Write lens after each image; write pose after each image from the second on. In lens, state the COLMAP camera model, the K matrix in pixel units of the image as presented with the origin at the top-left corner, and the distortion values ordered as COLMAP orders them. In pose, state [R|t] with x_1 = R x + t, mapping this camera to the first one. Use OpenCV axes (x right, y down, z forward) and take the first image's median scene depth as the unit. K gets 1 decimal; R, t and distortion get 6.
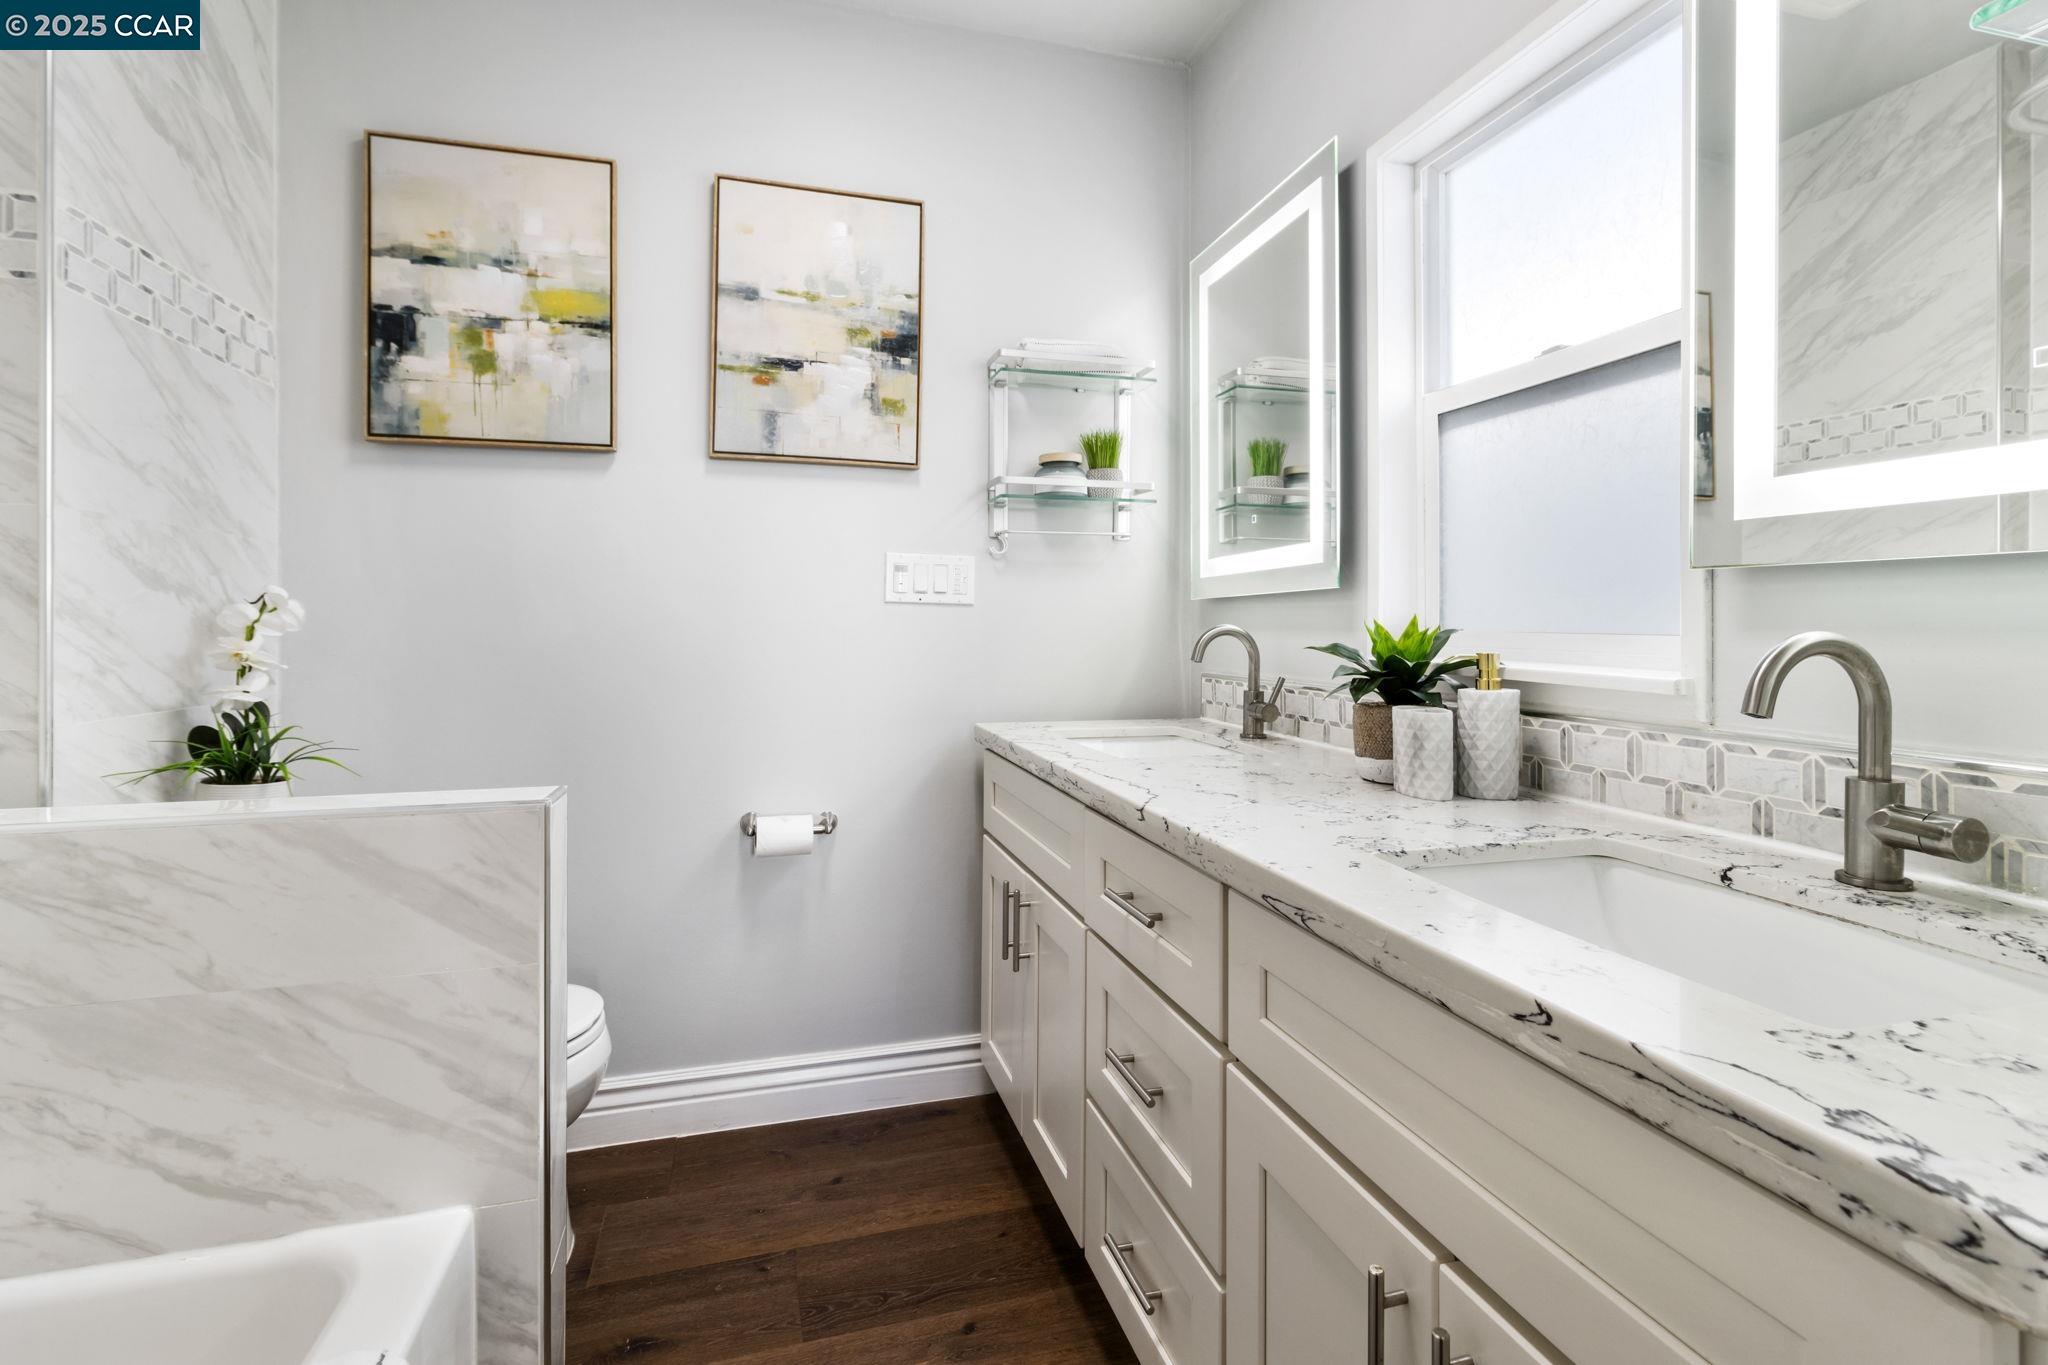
lens RADIAL K [[954.1, 0, 1027.0], [0, 954.1, 623.0], [0, 0, 1]] dist [0.002667, -0.000049]
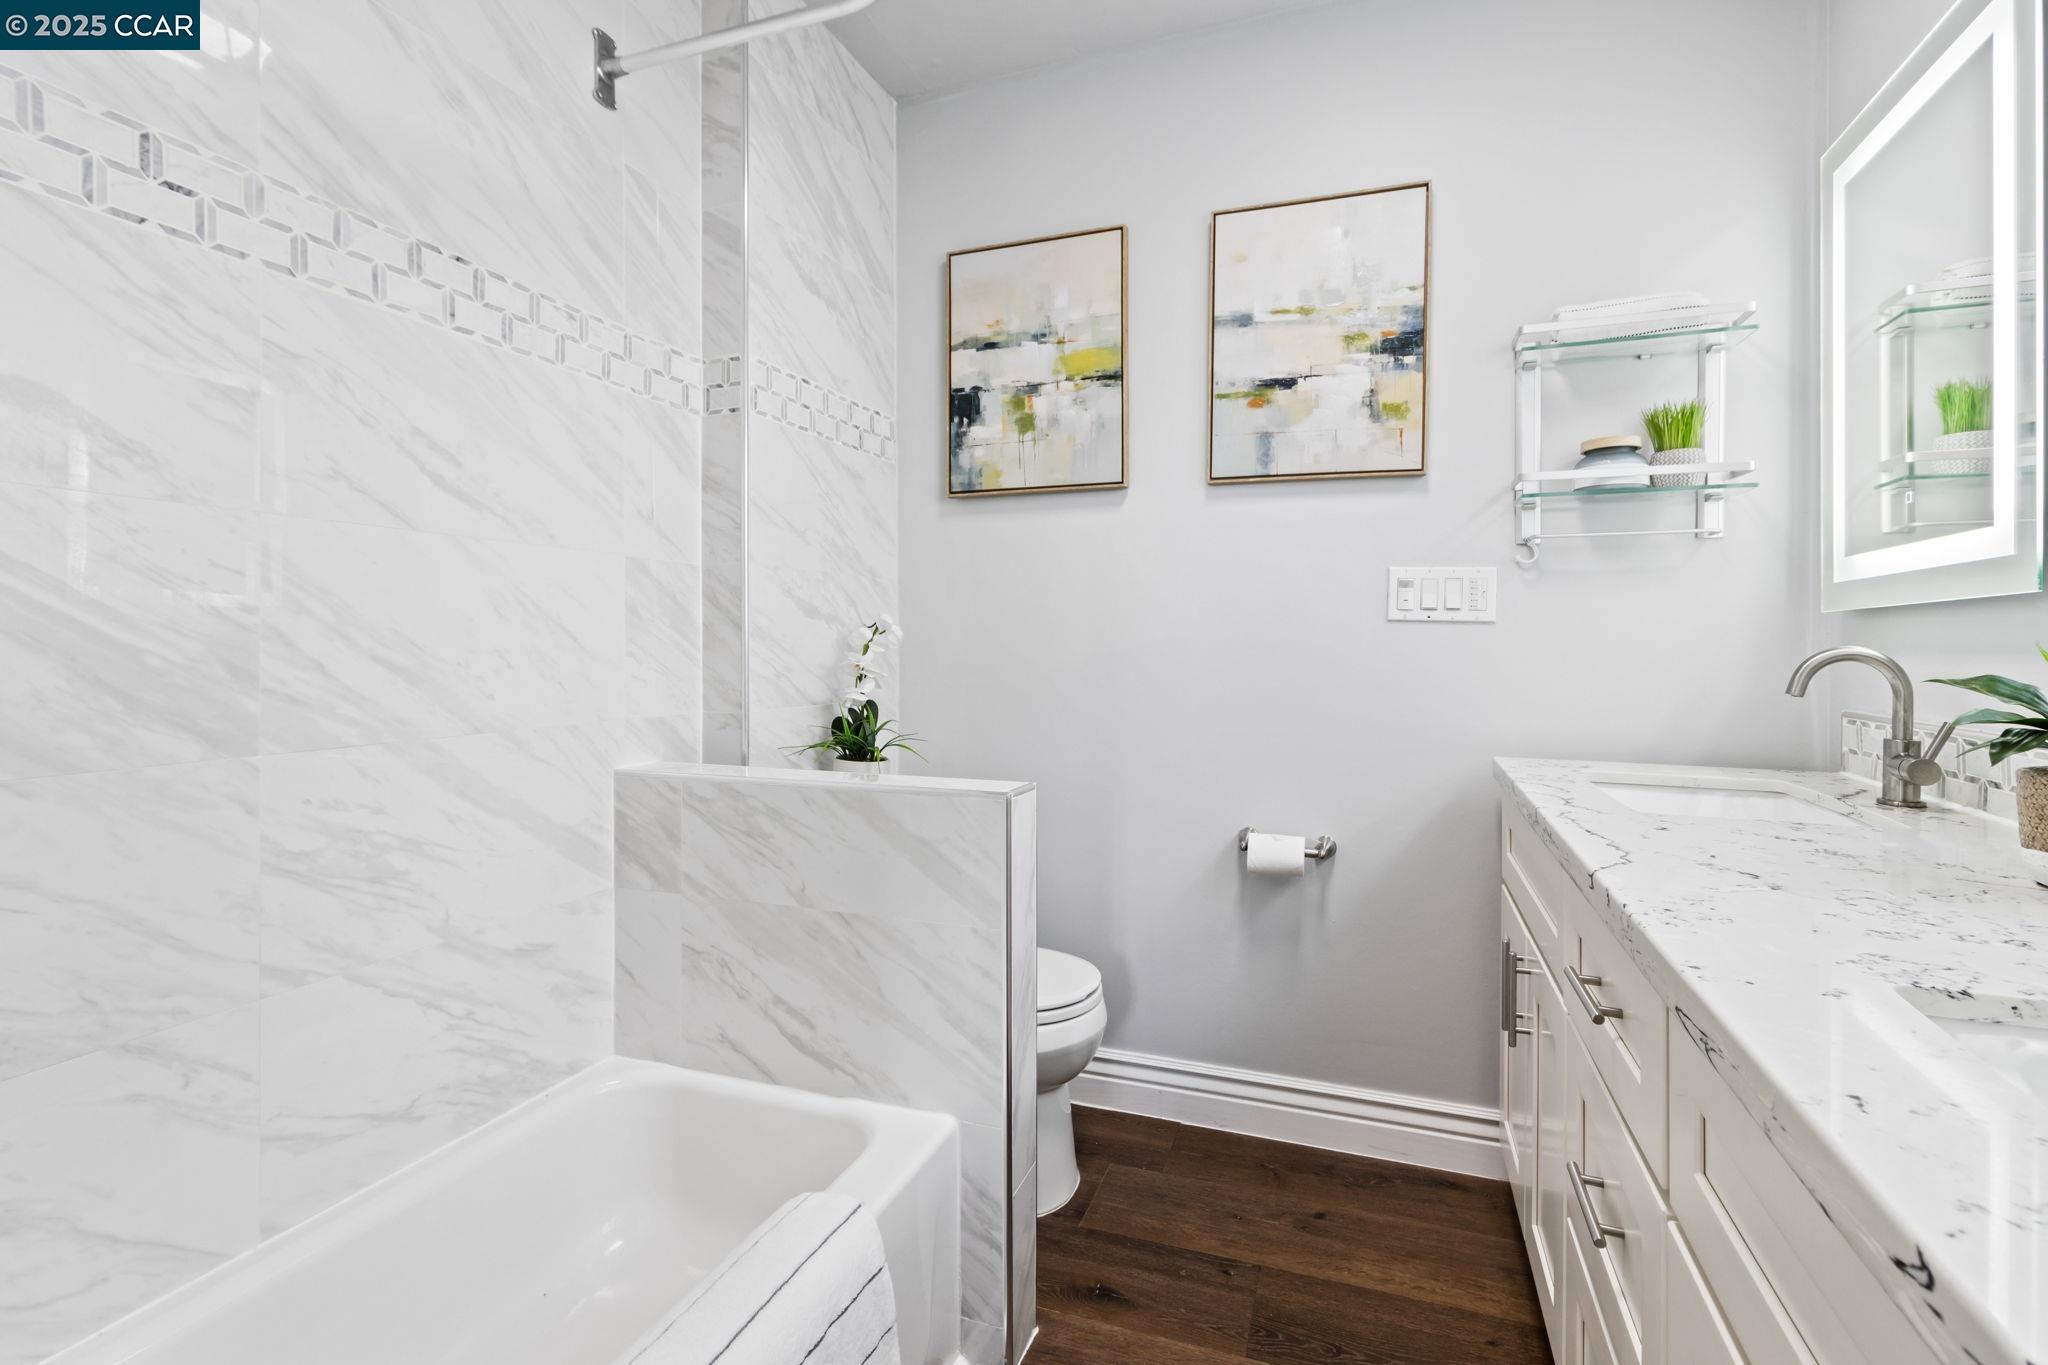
lens RADIAL K [[952.8, 0, 1036.9], [0, 952.8, 643.4], [0, 0, 1]] dist [0.001948, 0.001102]
pose [[0.807716, 0.002681, -0.589566, 0.147228], [-0.001156, 0.999995, 0.002962, -0.001979], [0.589571, -0.001711, 0.807715, 0.048630]]
